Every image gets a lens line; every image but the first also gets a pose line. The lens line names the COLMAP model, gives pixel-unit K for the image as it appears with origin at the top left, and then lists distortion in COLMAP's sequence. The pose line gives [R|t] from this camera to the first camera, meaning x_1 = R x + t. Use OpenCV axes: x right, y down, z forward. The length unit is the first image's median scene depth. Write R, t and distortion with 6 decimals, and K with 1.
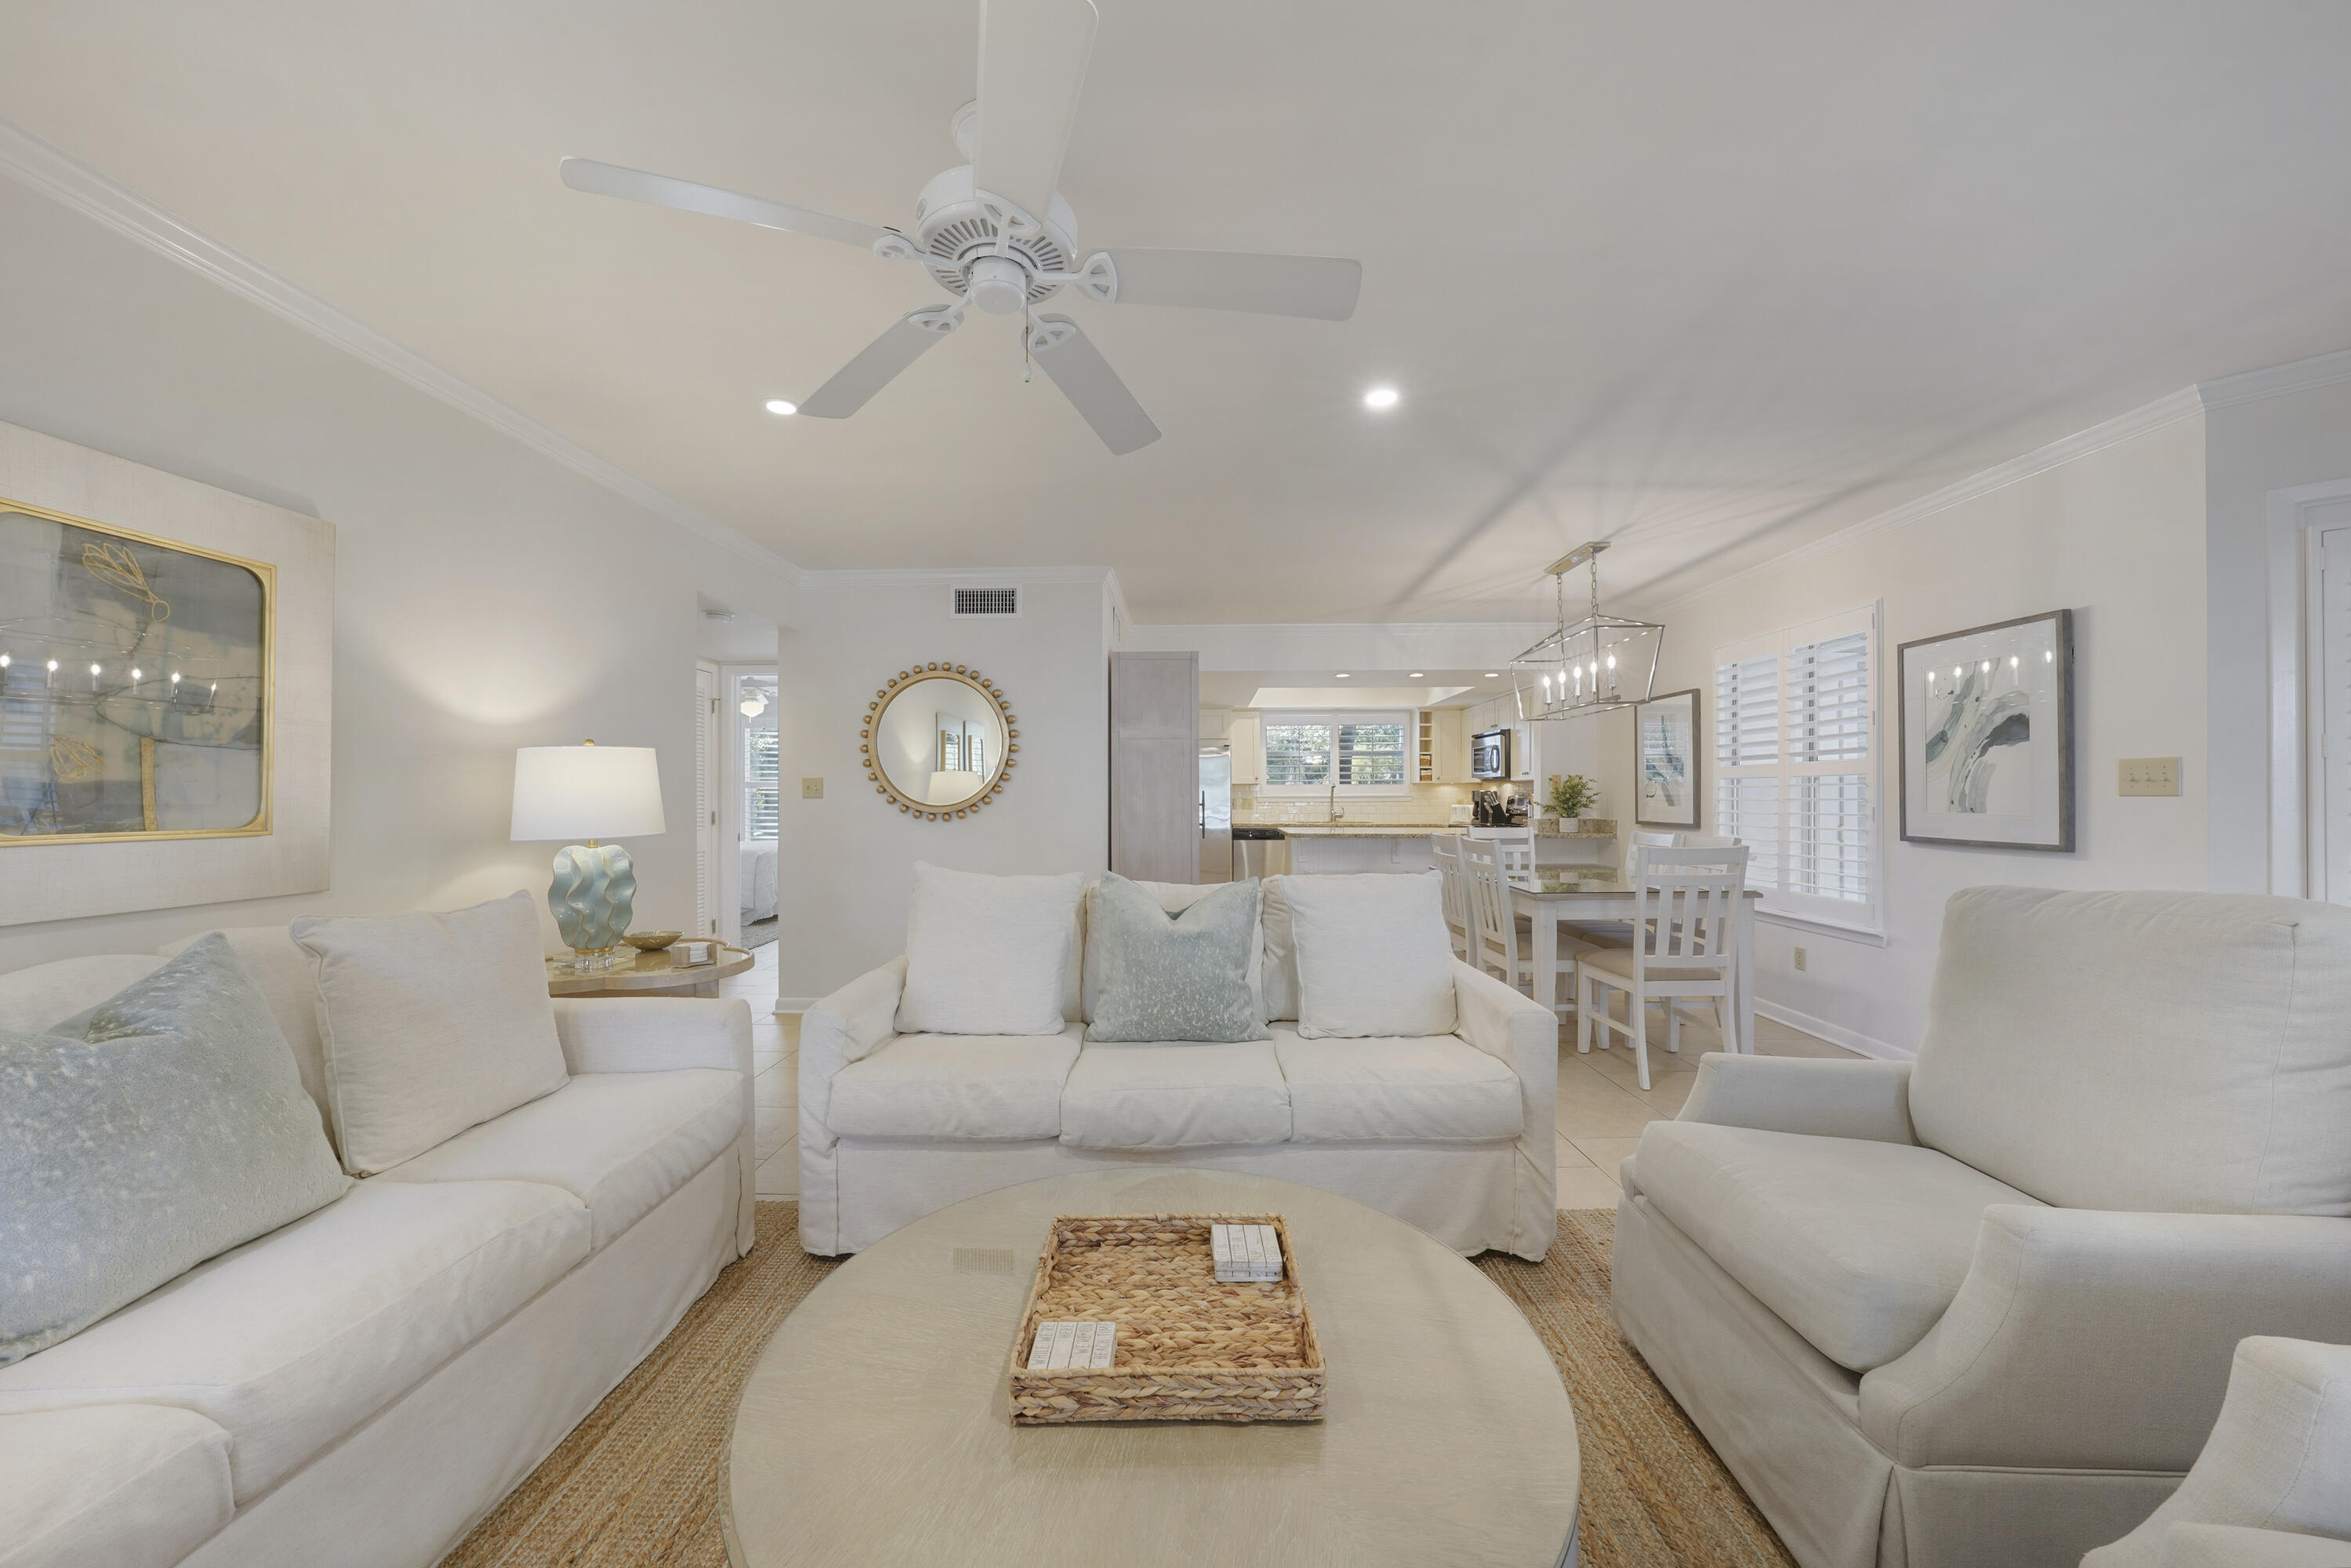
lens RADIAL K [[810.5, 0, 1177.0], [0, 810.5, 795.6], [0, 0, 1]] dist [-0.013317, 0.000439]
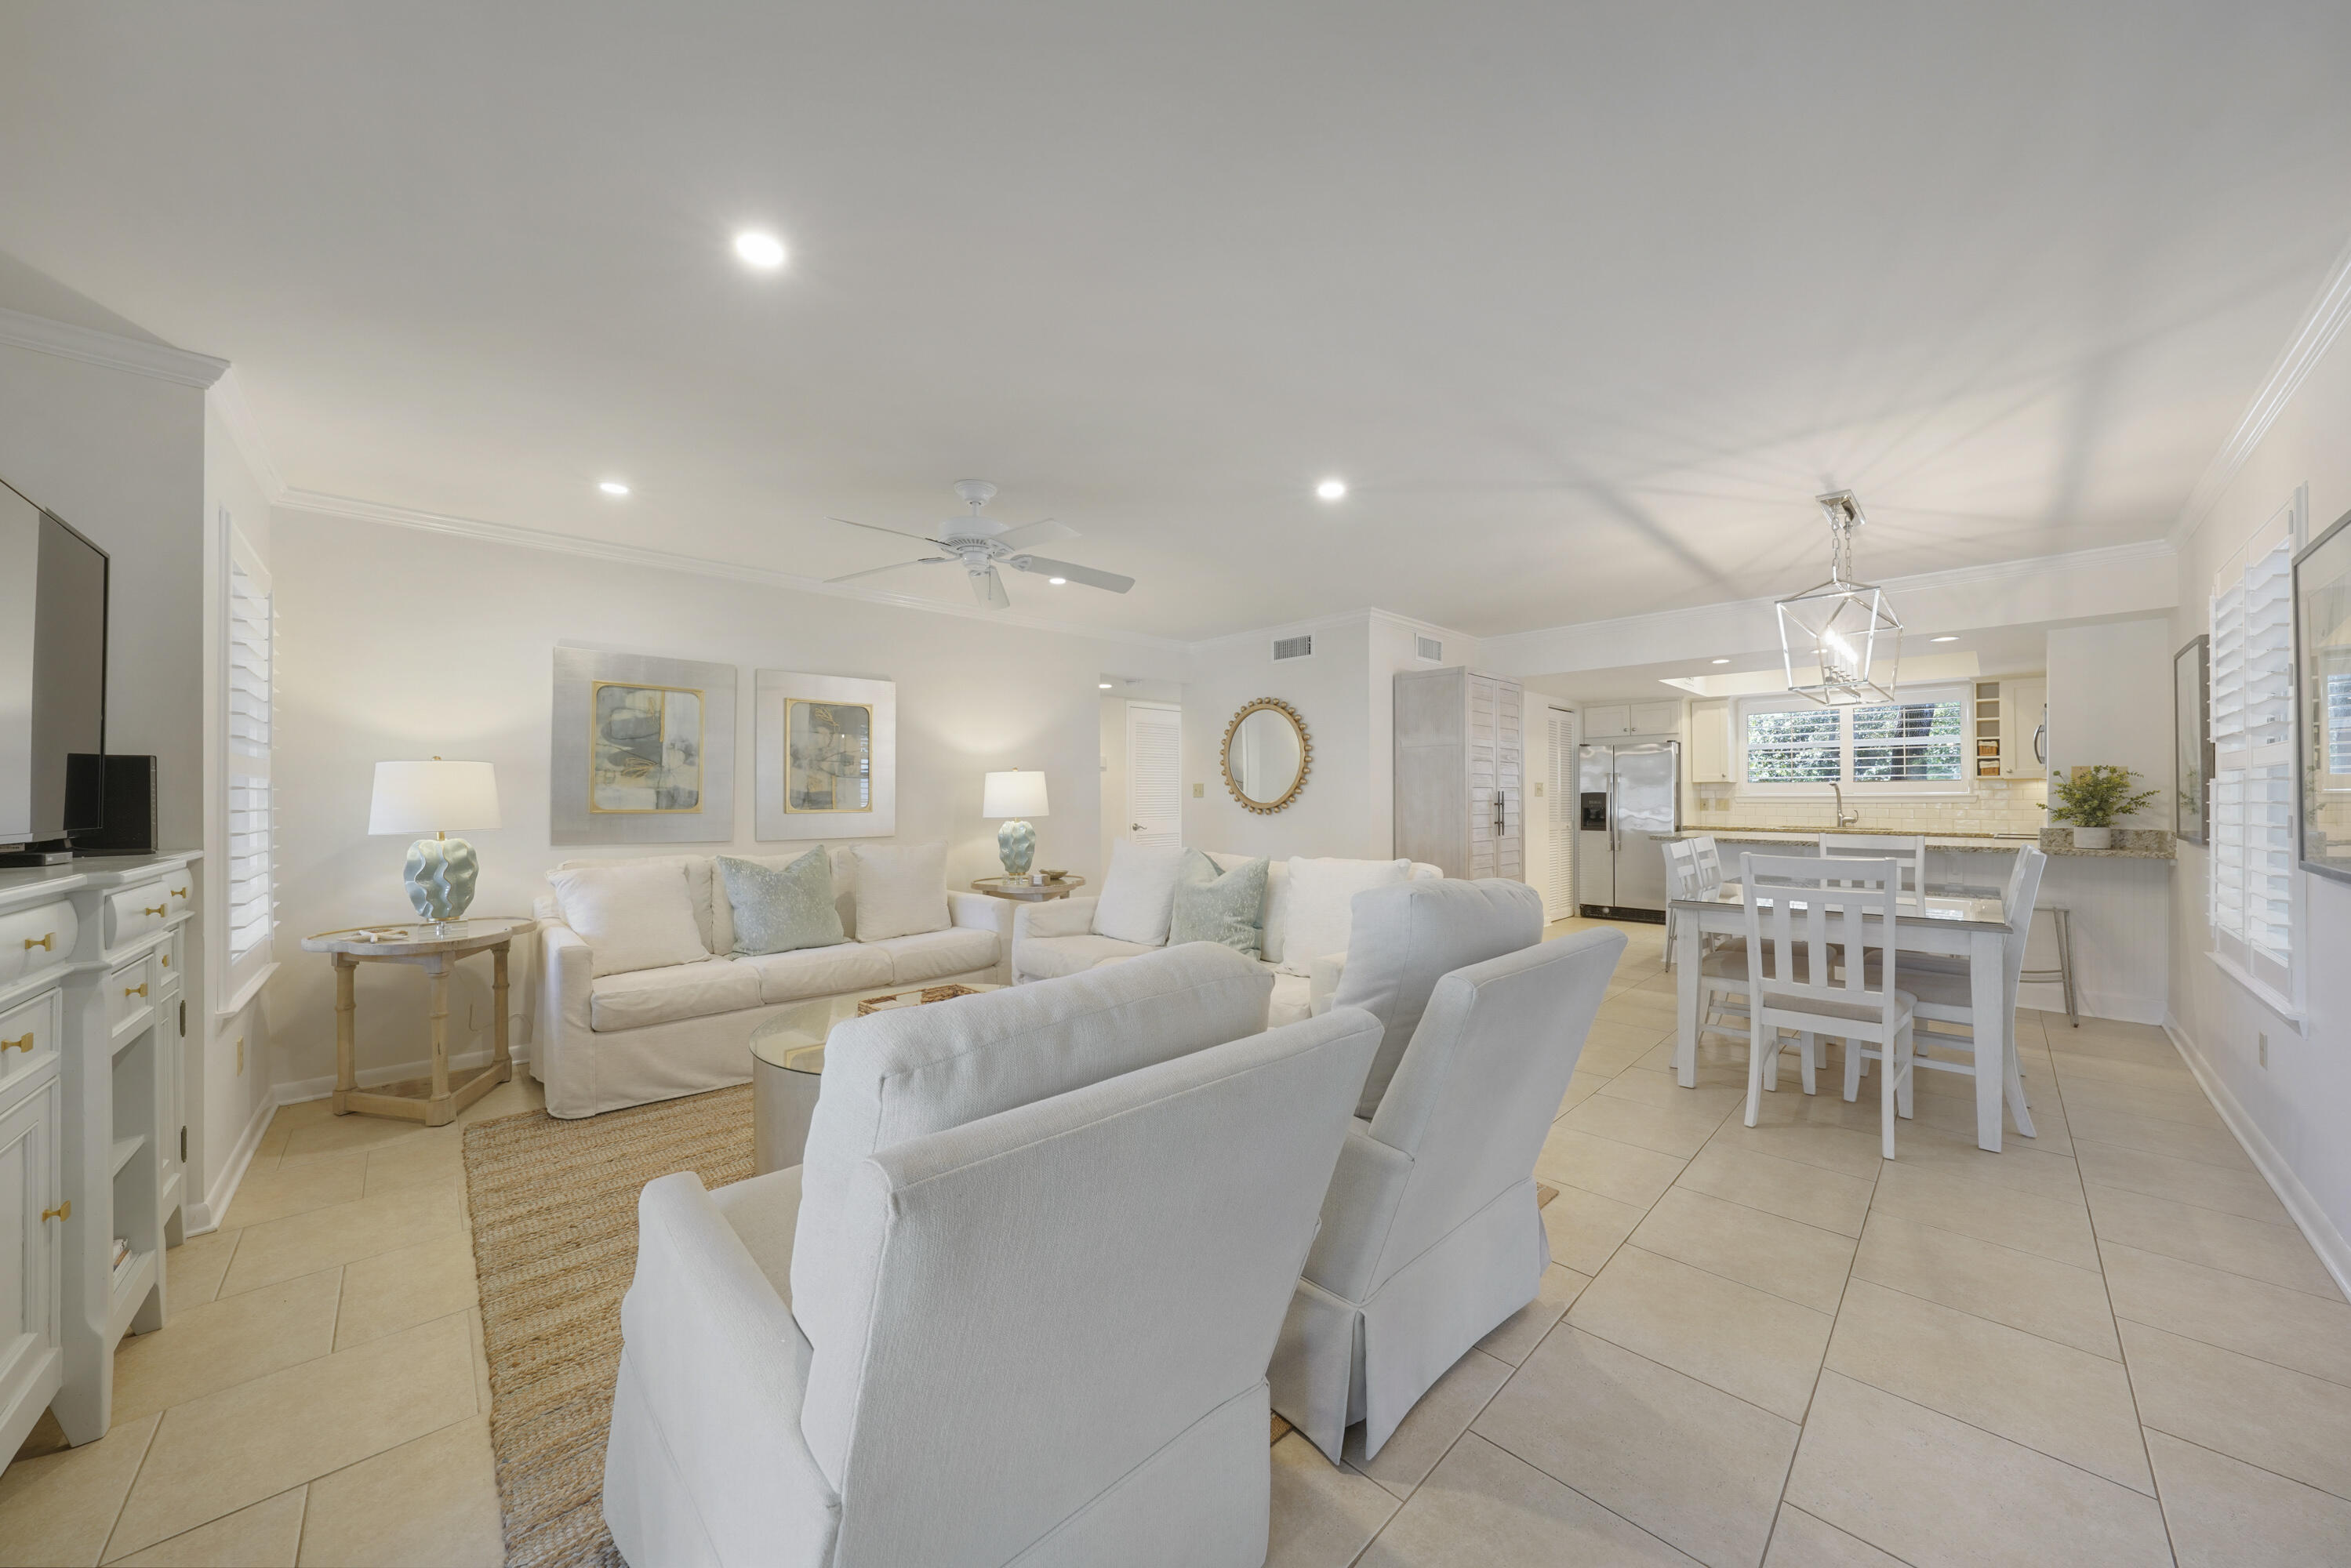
lens RADIAL K [[810.3, 0, 1191.3], [0, 810.3, 786.5], [0, 0, 1]] dist [-0.013317, 0.000439]
pose [[0.719324, -0.007172, -0.694638, 0.746684], [0.000108, 0.999948, -0.010213, -0.002766], [0.694675, 0.007271, 0.719287, -0.071344]]
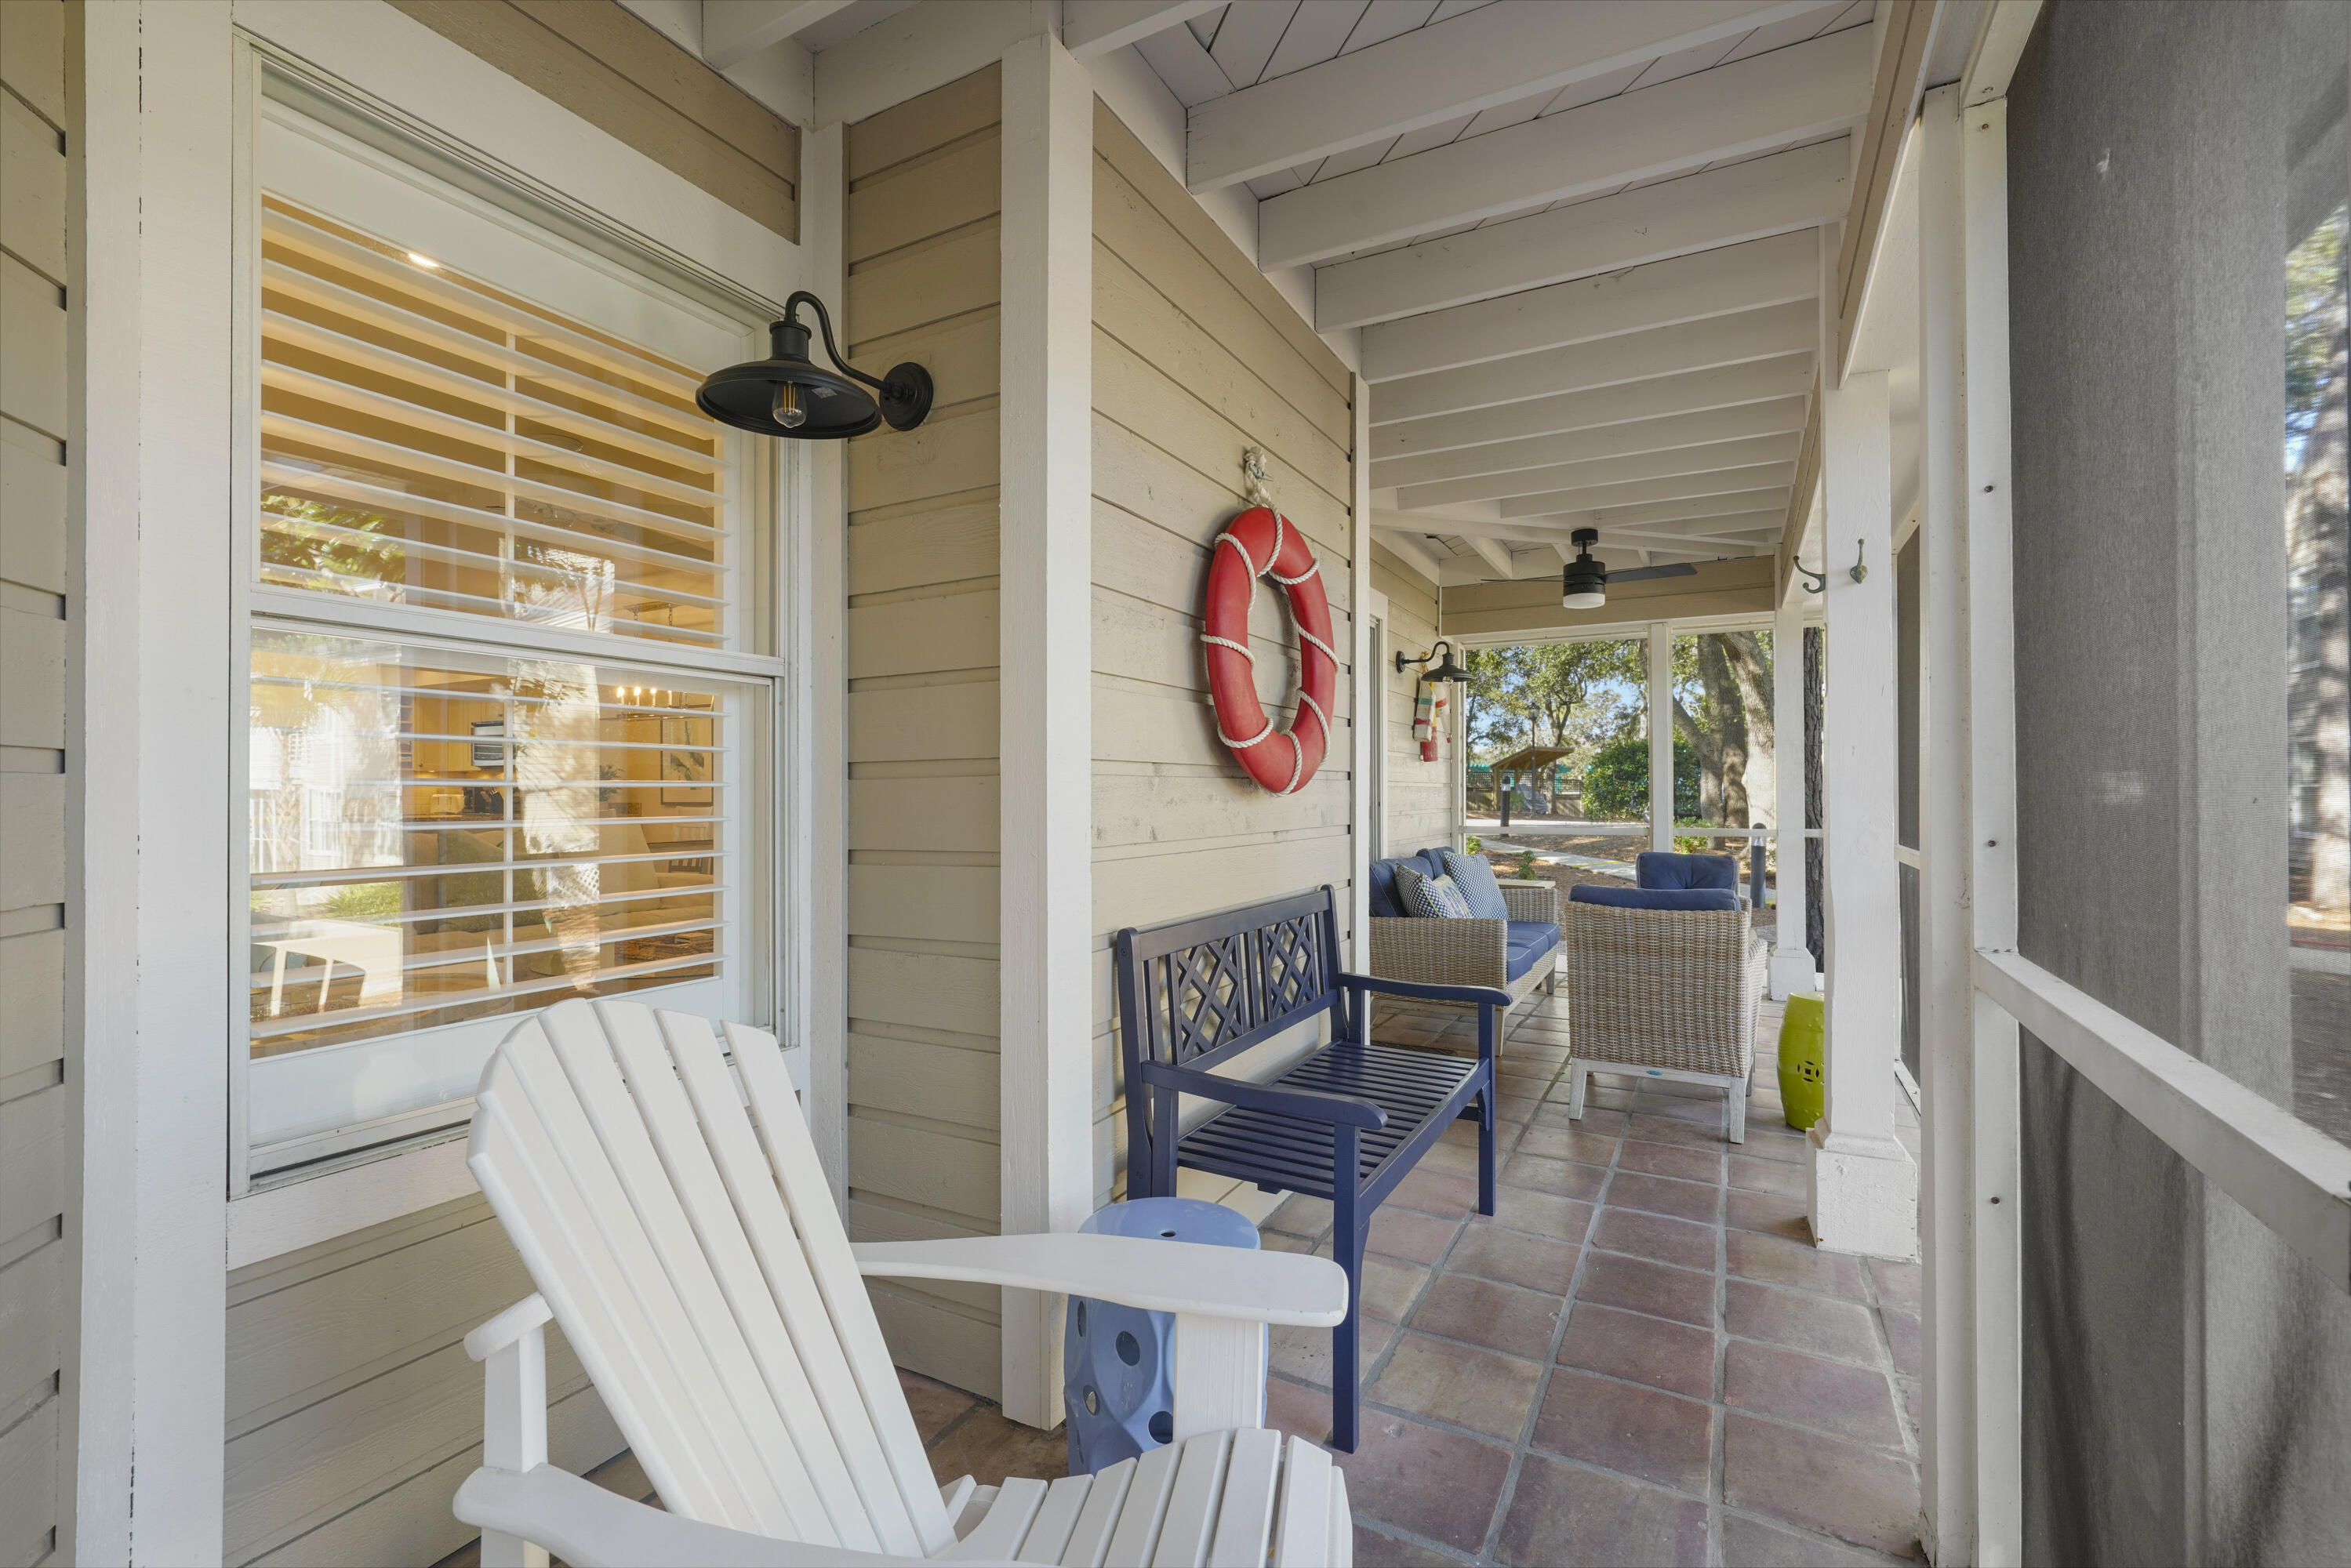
lens RADIAL K [[1020.9, 0, 1188.2], [0, 1020.9, 788.2], [0, 0, 1]] dist [-0.004482, -0.000114]
pose [[0.449394, 0.008713, 0.893291, -0.773240], [0.001367, 0.999945, -0.010441, 0.038994], [-0.893333, 0.005914, 0.449357, -0.689393]]
